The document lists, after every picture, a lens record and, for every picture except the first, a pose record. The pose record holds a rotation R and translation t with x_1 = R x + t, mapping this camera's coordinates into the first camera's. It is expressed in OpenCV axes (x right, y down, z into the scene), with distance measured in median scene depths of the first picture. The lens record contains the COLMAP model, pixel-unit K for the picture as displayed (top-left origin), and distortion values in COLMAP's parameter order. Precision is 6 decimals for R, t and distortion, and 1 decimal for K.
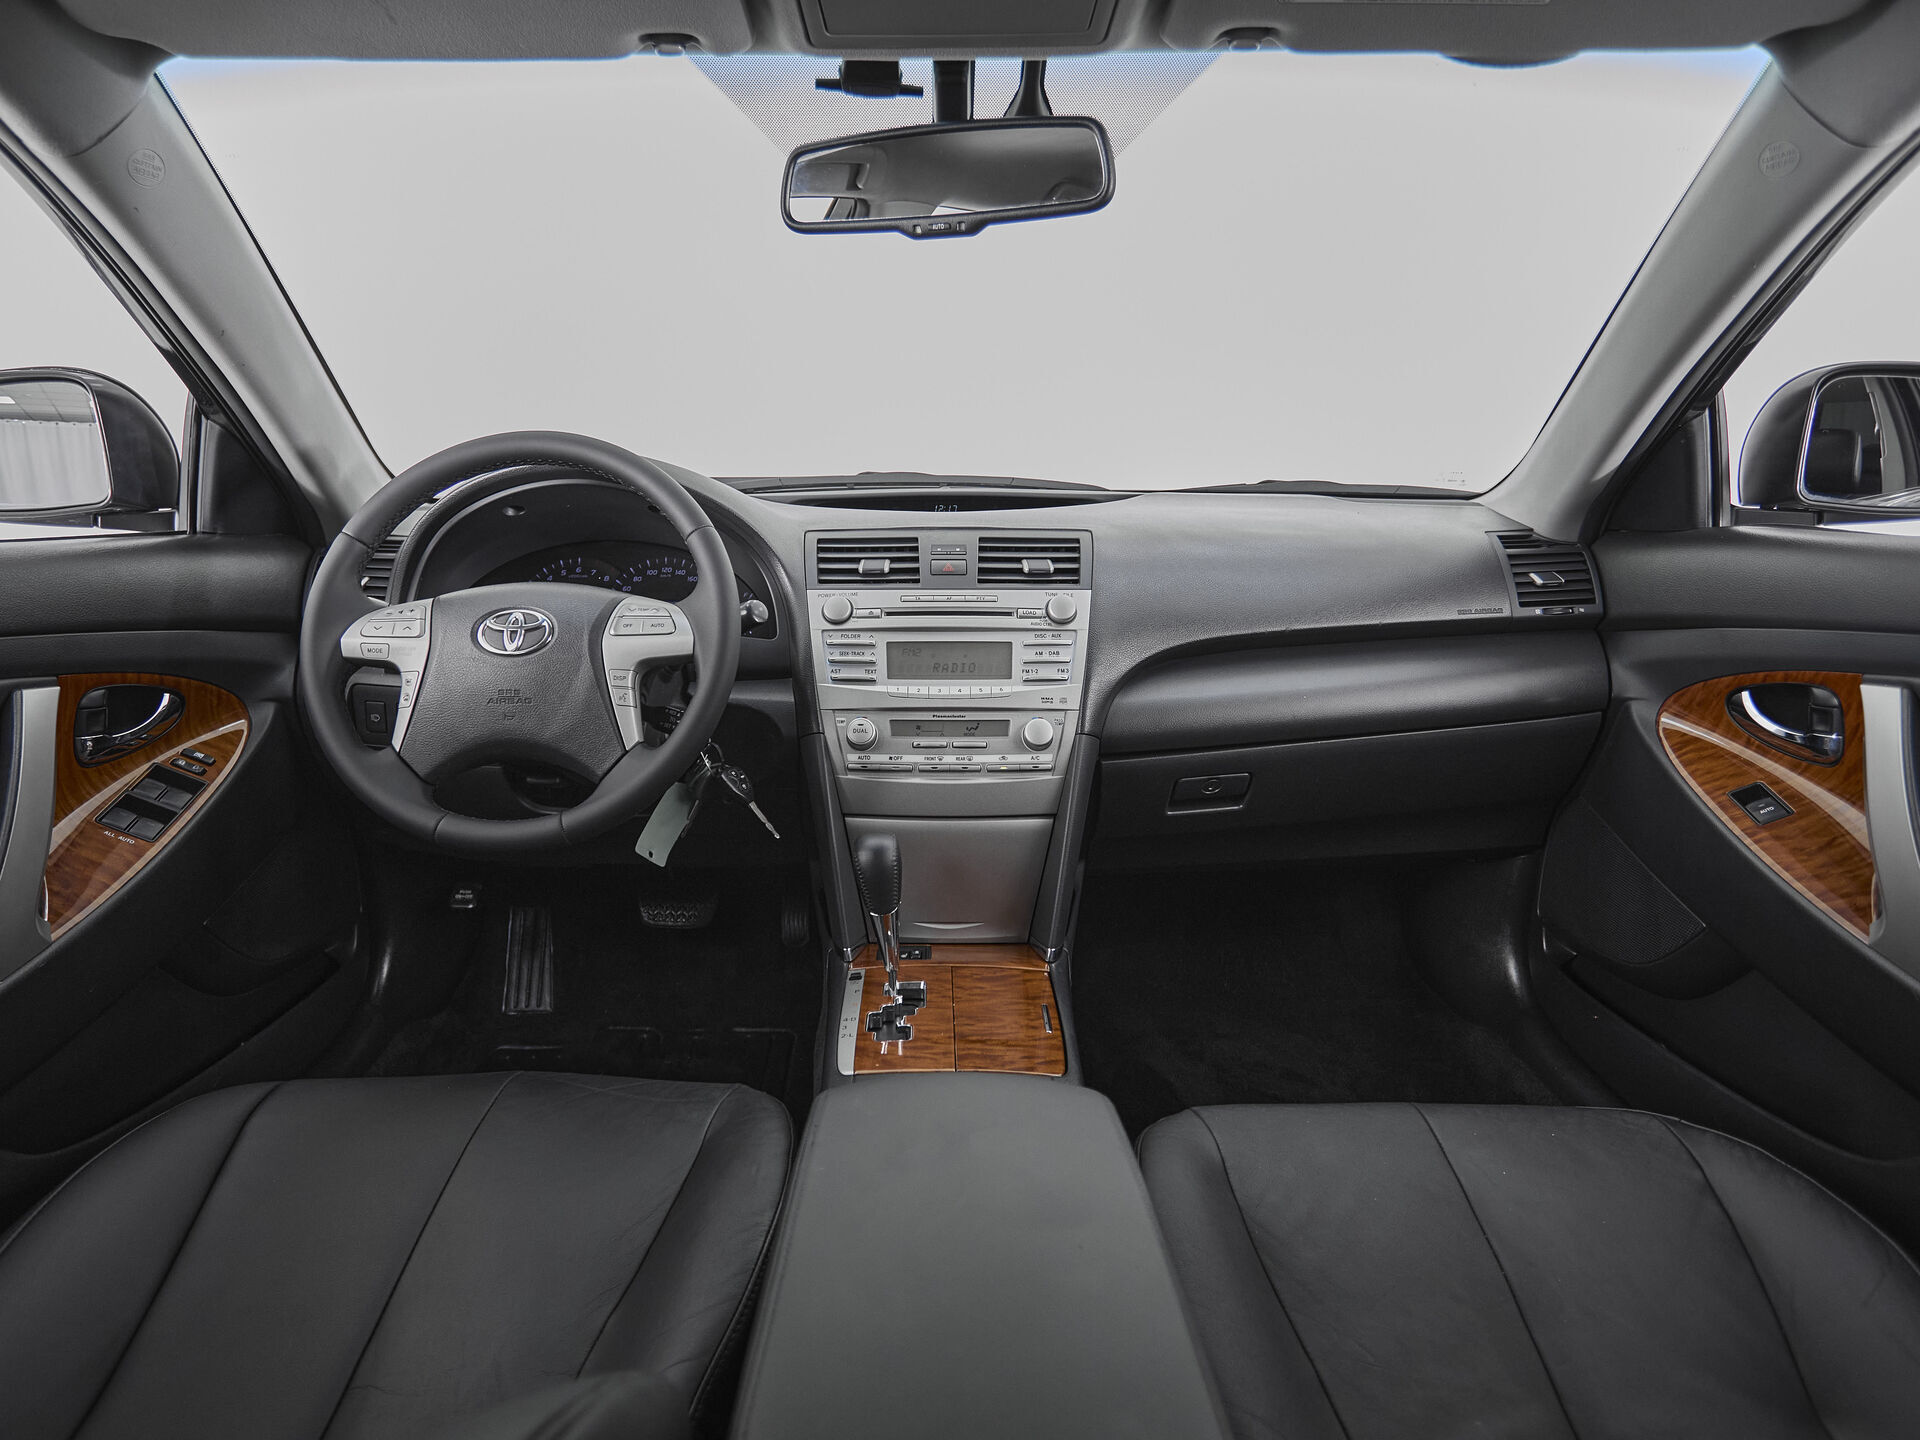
lens RADIAL K [[1066.3, 0, 909.9], [0, 1066.3, 718.6], [0, 0, 1]] dist [0.001579, 0.000681]
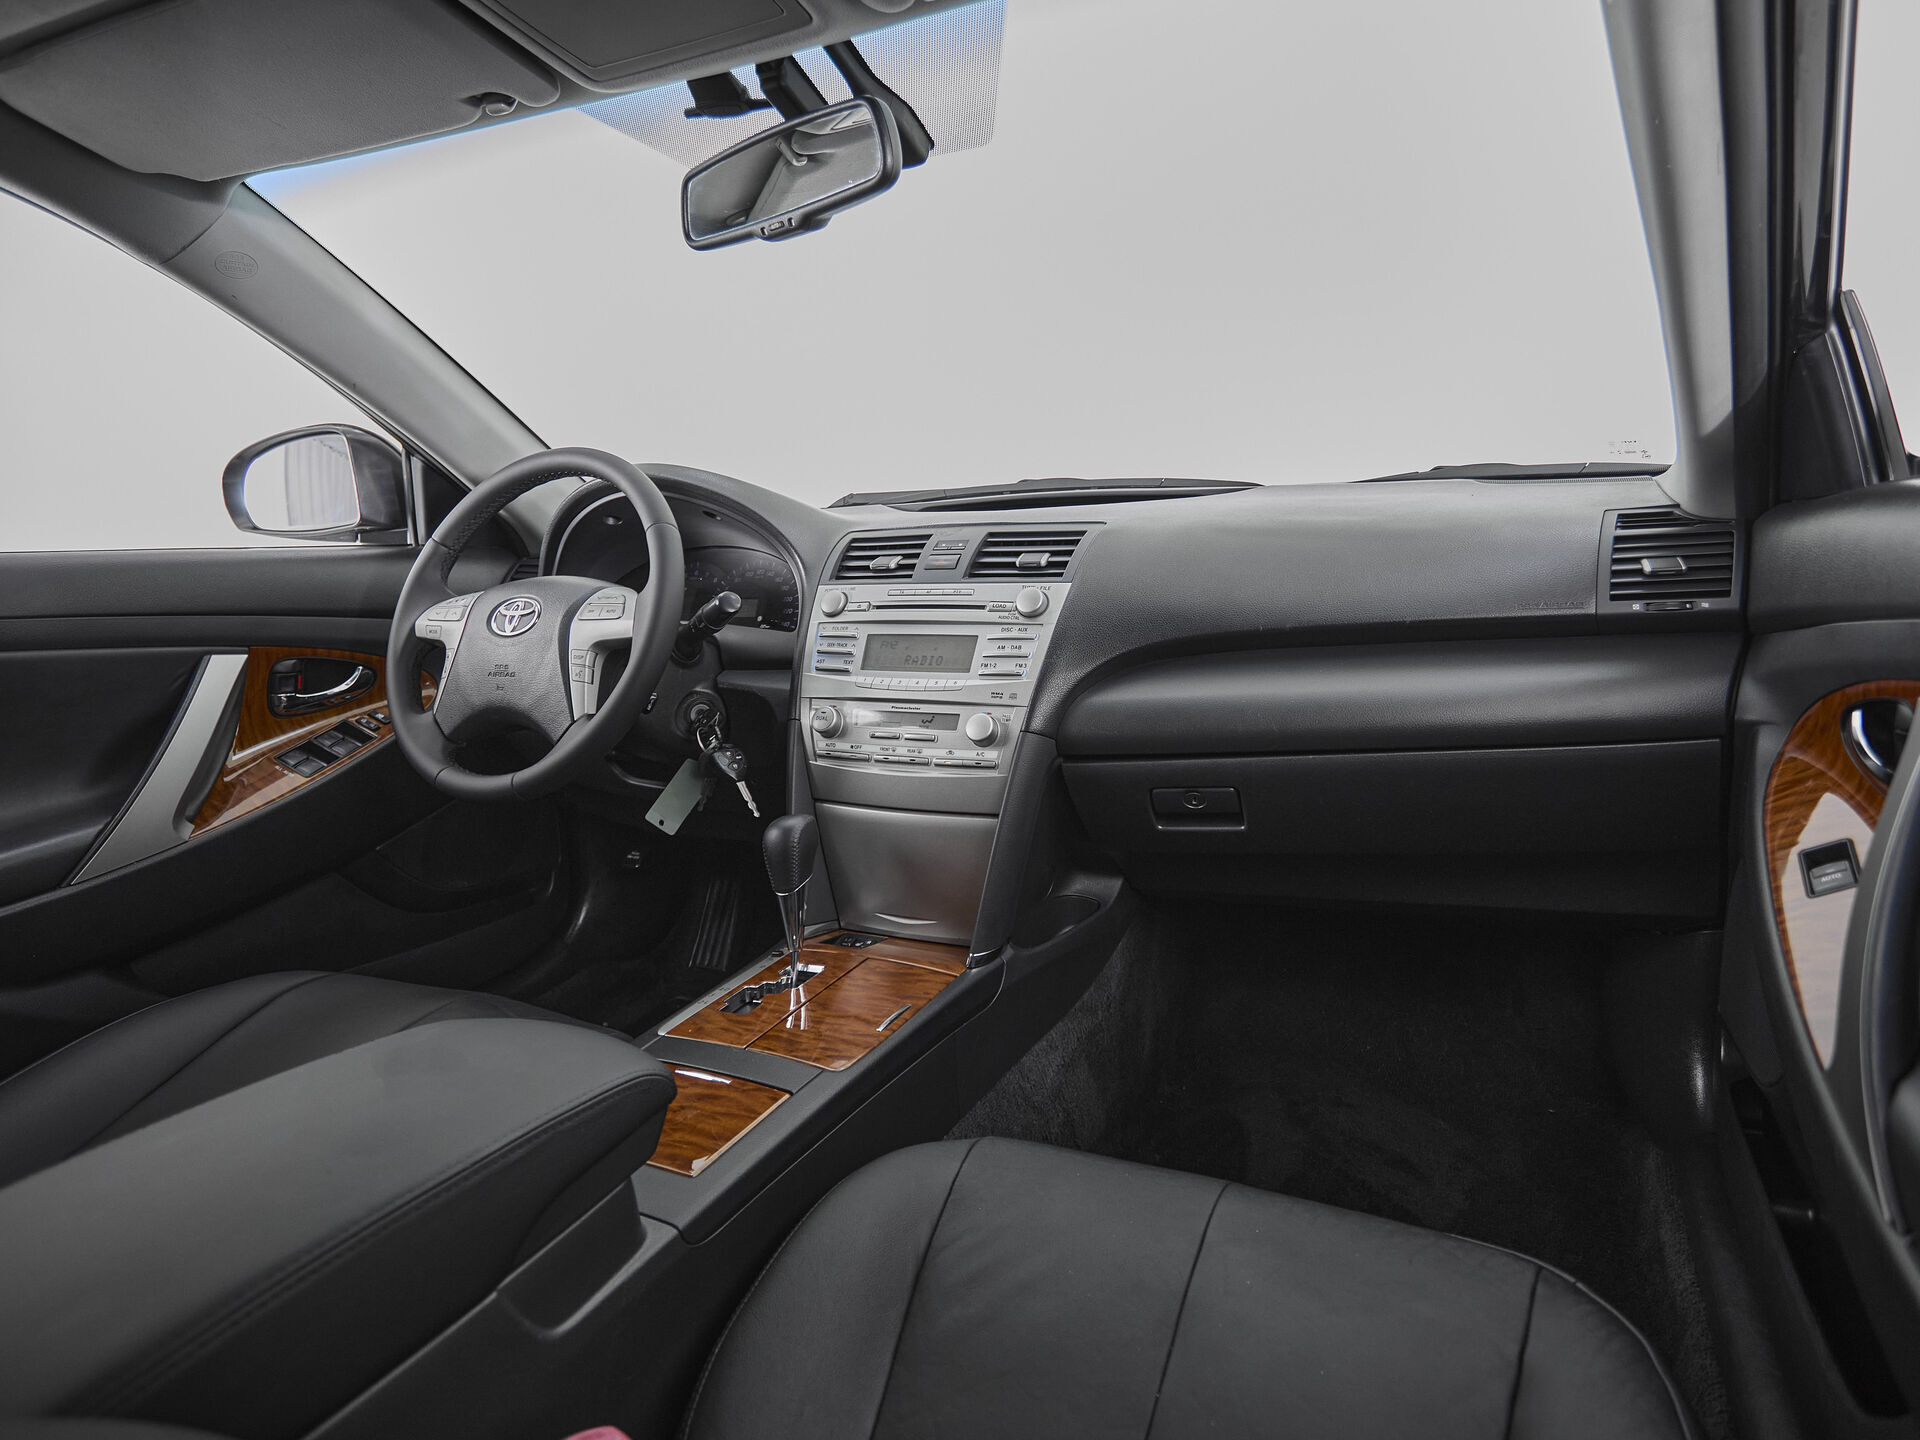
lens RADIAL K [[1066.3, 0, 989.5], [0, 1066.3, 710.4], [0, 0, 1]] dist [0.001579, 0.000681]
pose [[0.918056, 0.038286, -0.394597, 0.496625], [-0.052680, 0.998281, -0.025705, 0.021318], [0.392935, 0.044387, 0.918494, 0.109120]]
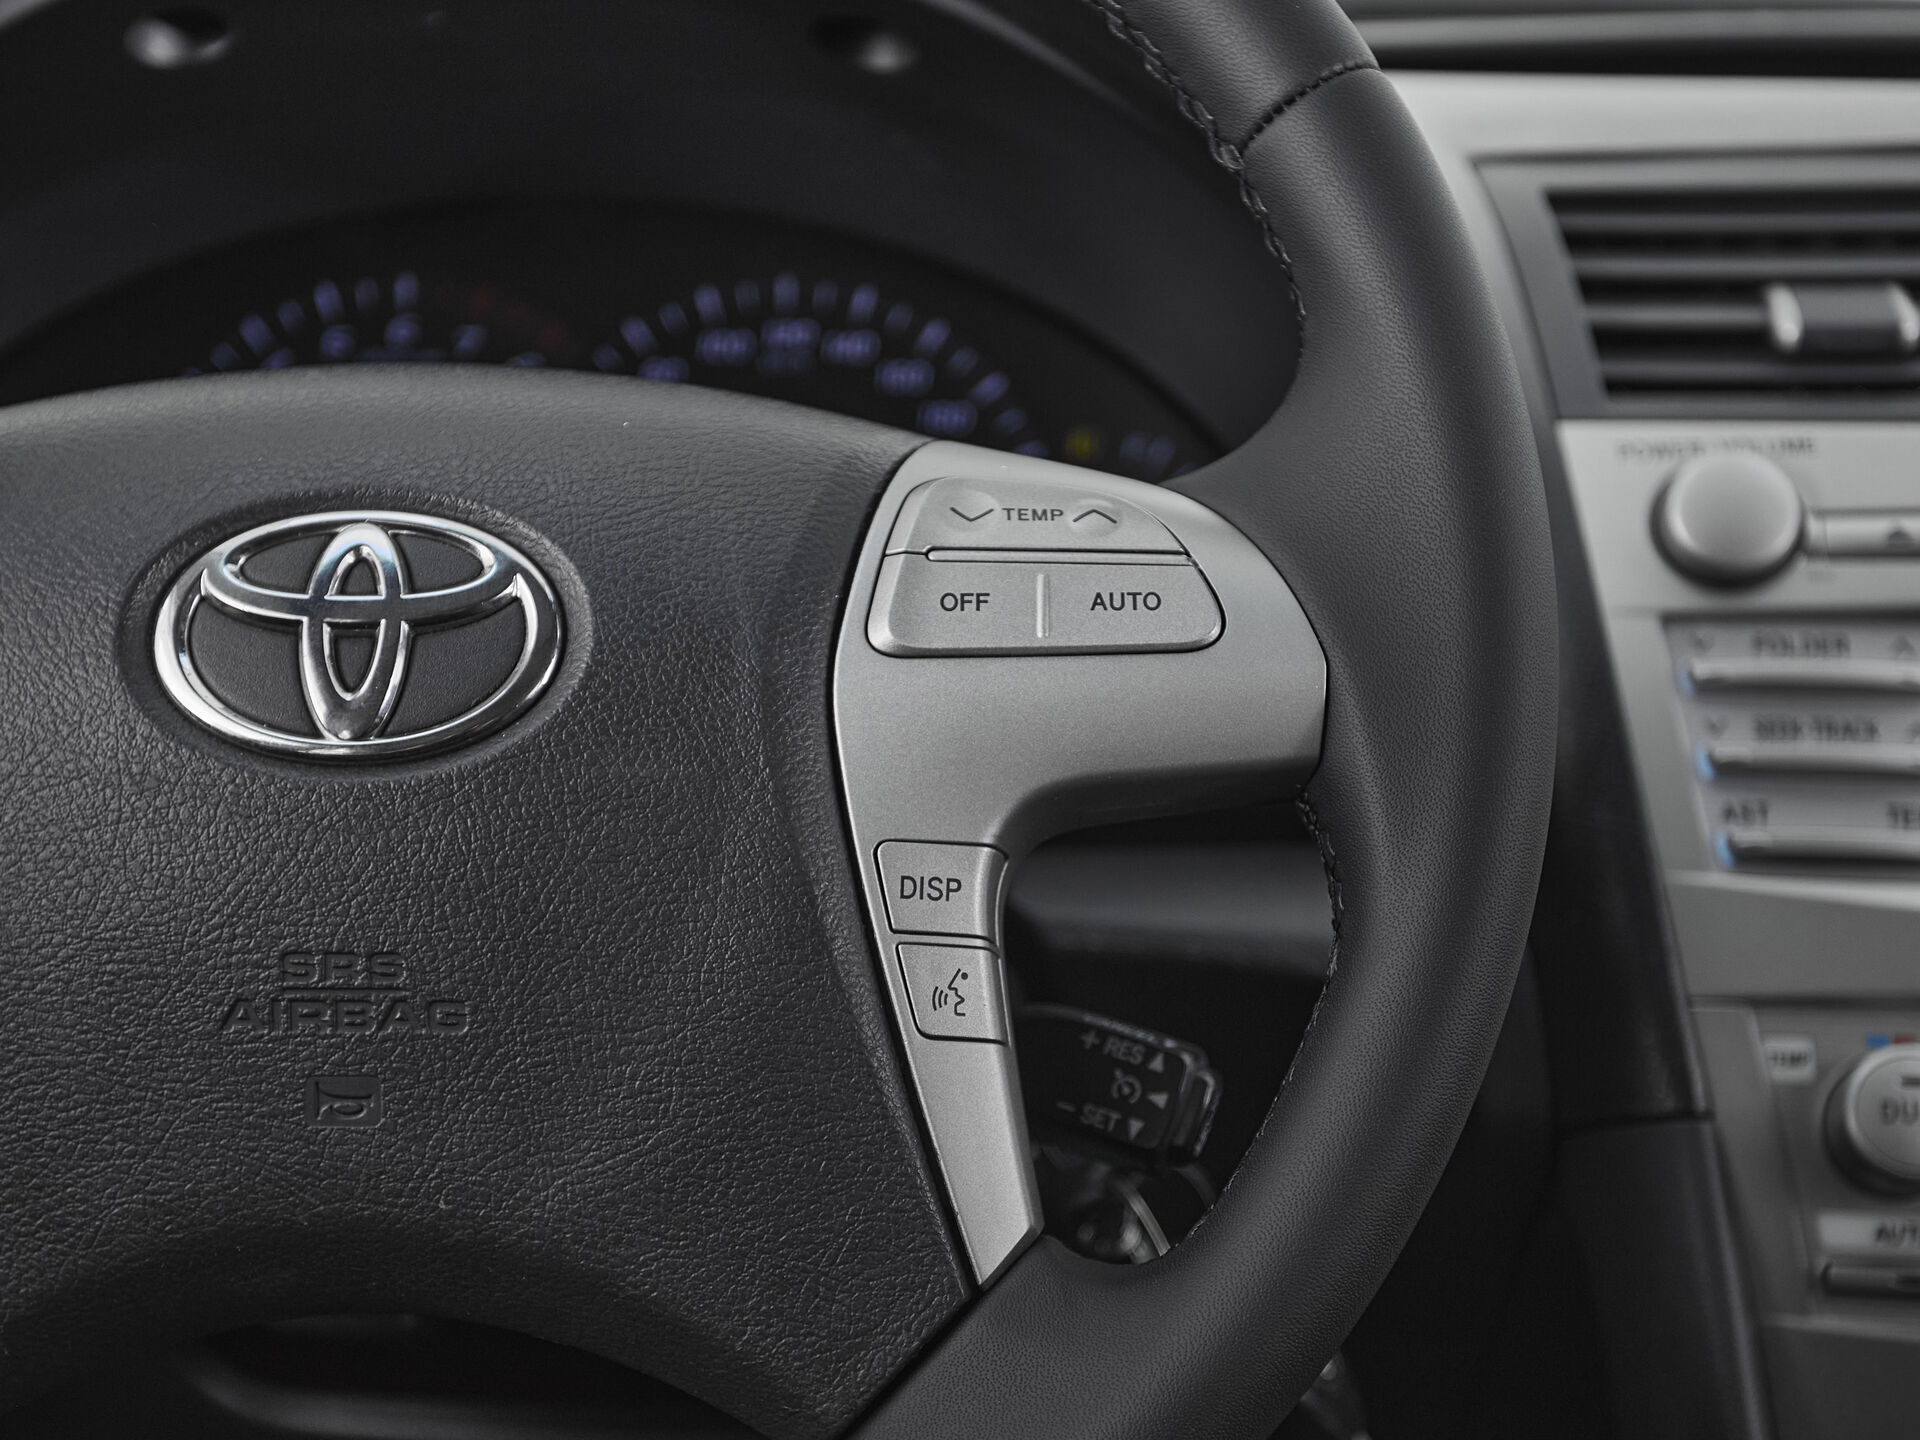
lens RADIAL K [[3004.2, 0, 938.8], [0, 3004.2, 925.5], [0, 0, 1]] dist [0.020961, 0.000000]
pose [[0.999894, 0.007671, 0.012378, -0.236140], [-0.008127, 0.999274, 0.037212, -0.043513], [-0.012083, -0.037309, 0.999231, 0.409685]]
